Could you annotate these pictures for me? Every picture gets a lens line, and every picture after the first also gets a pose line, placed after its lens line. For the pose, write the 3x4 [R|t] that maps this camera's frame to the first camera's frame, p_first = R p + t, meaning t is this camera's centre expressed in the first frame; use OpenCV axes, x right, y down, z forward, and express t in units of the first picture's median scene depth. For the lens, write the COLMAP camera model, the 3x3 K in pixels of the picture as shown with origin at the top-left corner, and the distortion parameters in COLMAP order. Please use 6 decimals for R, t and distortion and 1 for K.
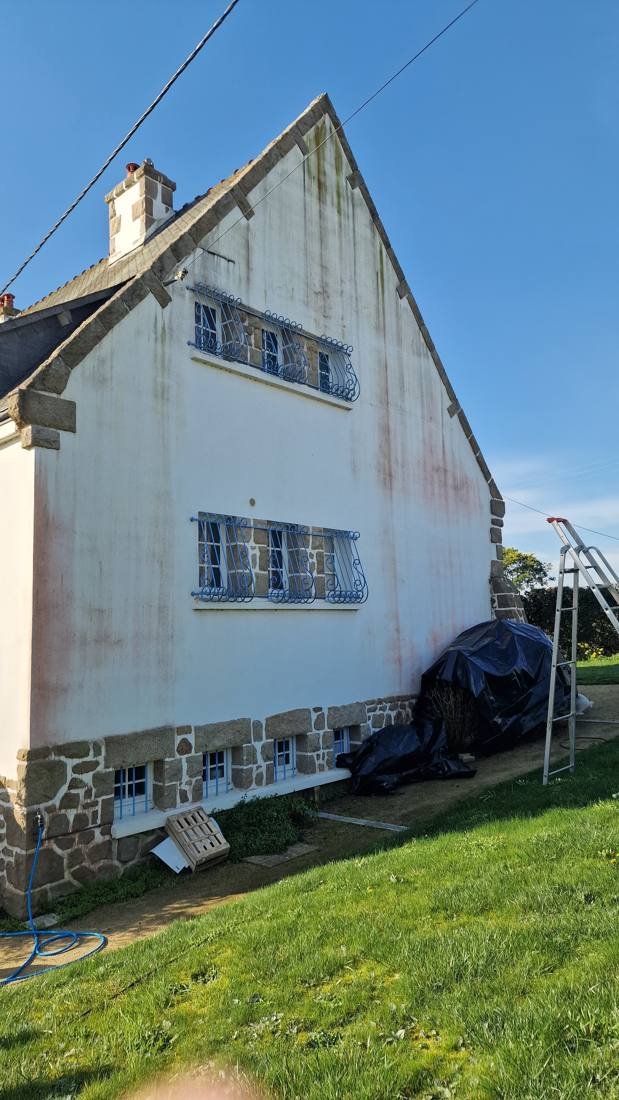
lens RADIAL K [[755.5, 0, 308.6], [0, 755.5, 492.0], [0, 0, 1]] dist [0.074139, -0.050083]
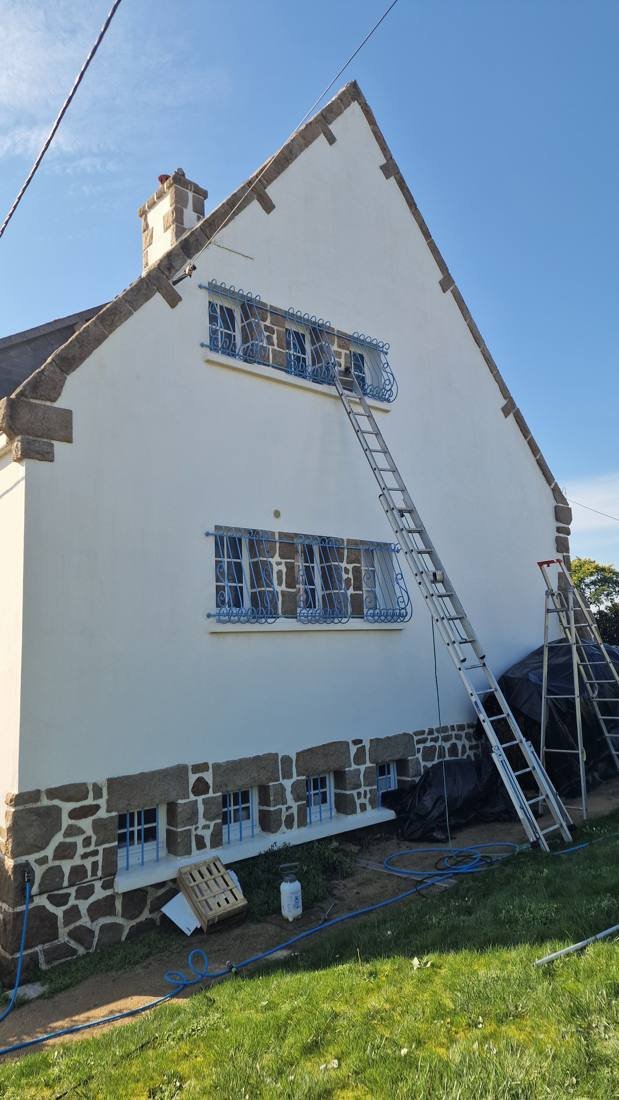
lens RADIAL K [[755.5, 0, 308.6], [0, 755.5, 492.0], [0, 0, 1]] dist [0.074139, -0.050083]
pose [[0.994459, -0.036840, -0.098459, 0.056157], [0.034281, 0.999032, -0.027564, 0.013859], [0.099379, 0.024036, 0.994759, 0.092251]]
